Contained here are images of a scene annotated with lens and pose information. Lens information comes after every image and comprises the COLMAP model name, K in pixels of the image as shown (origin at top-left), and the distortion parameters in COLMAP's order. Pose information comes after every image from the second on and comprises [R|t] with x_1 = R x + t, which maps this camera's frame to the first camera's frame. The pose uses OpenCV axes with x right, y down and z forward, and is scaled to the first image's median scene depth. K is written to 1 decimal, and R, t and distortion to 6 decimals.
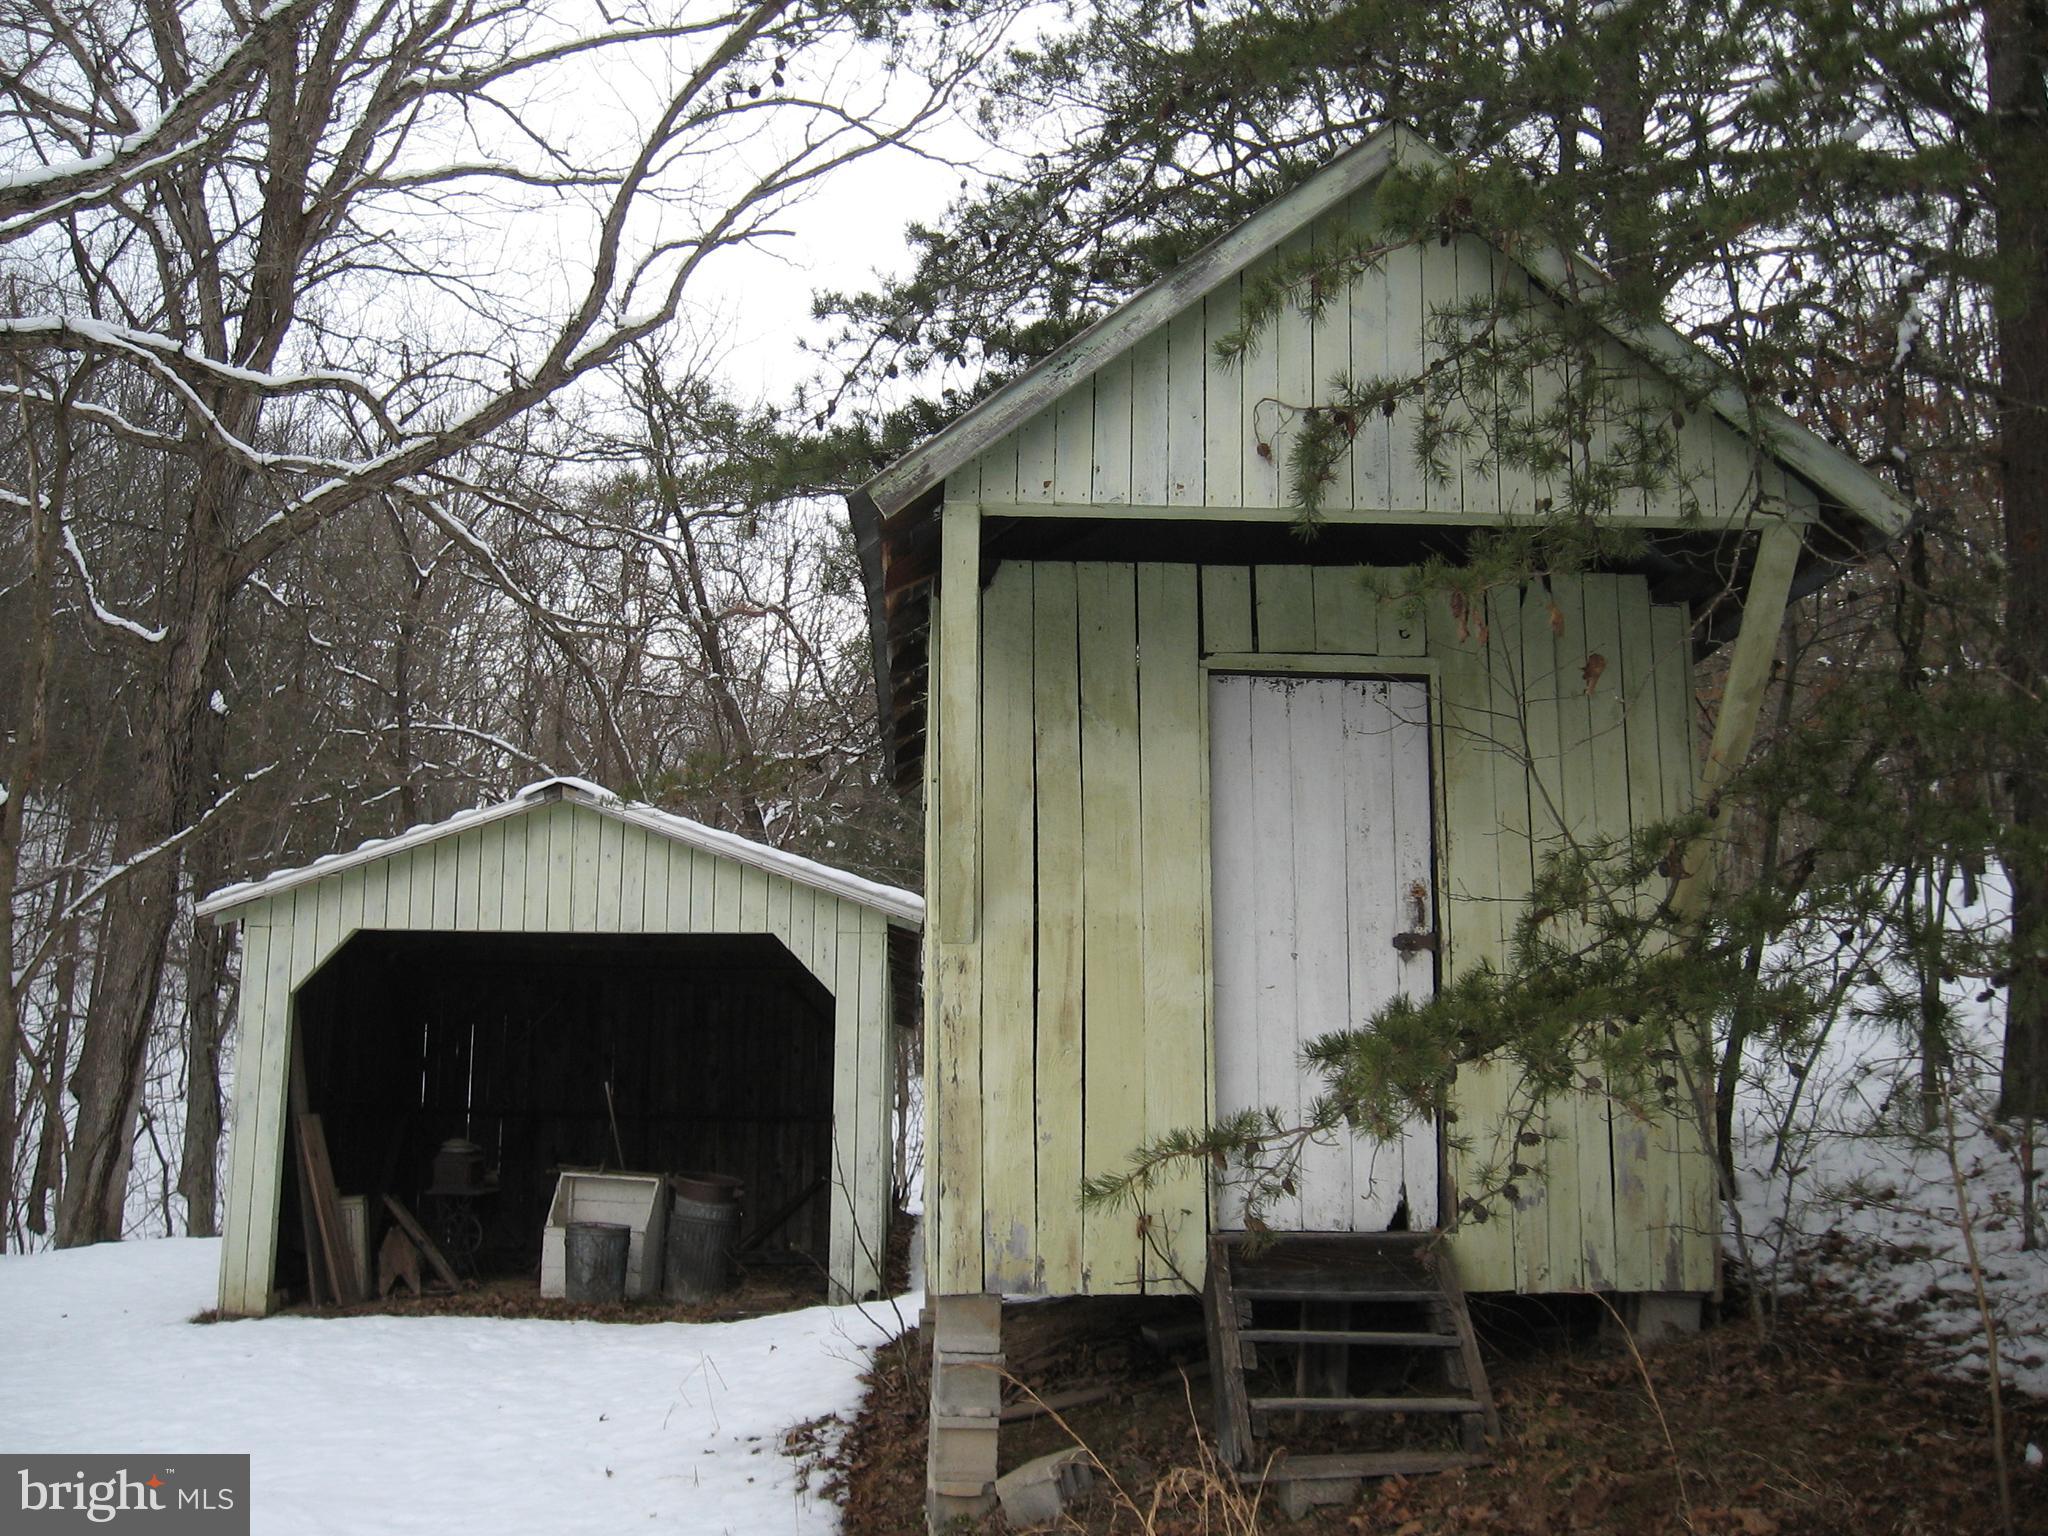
lens RADIAL K [[2125.5, 0, 1024.0], [0, 2125.5, 768.0], [0, 0, 1]] dist [-0.125303, -0.005473]
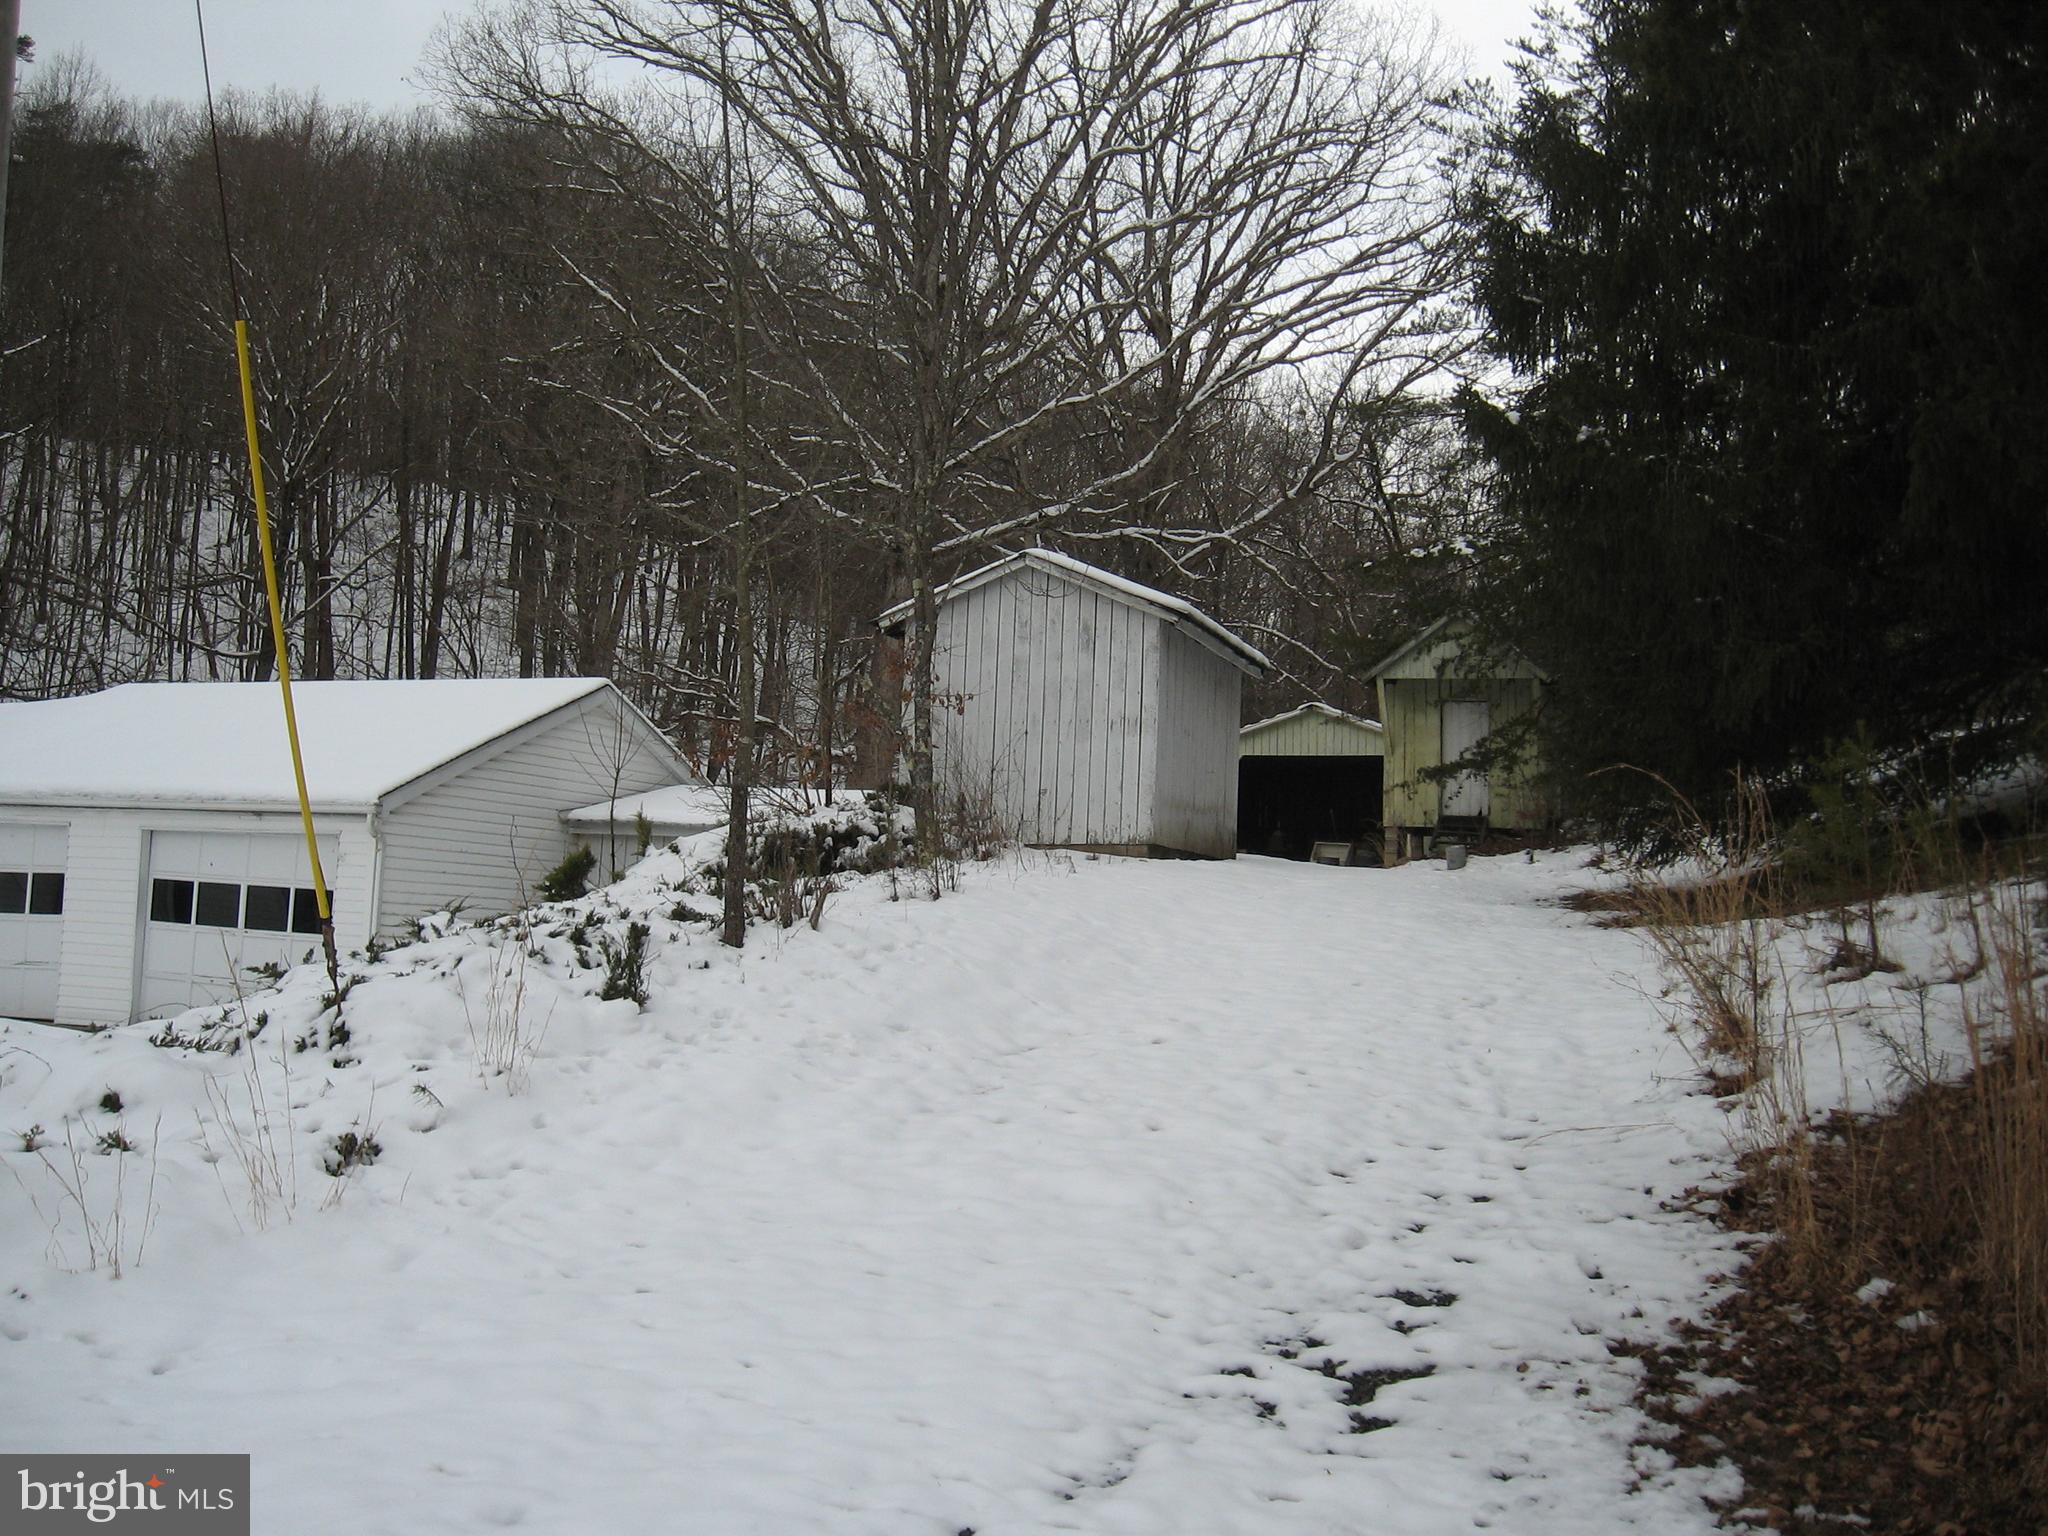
lens RADIAL K [[2125.5, 0, 1024.0], [0, 2125.5, 768.0], [0, 0, 1]] dist [-0.125303, -0.005473]
pose [[0.937350, -0.005424, -0.348347, 0.884697], [0.034554, 0.996396, 0.077465, -0.302815], [0.346671, -0.084649, 0.934159, -3.892360]]
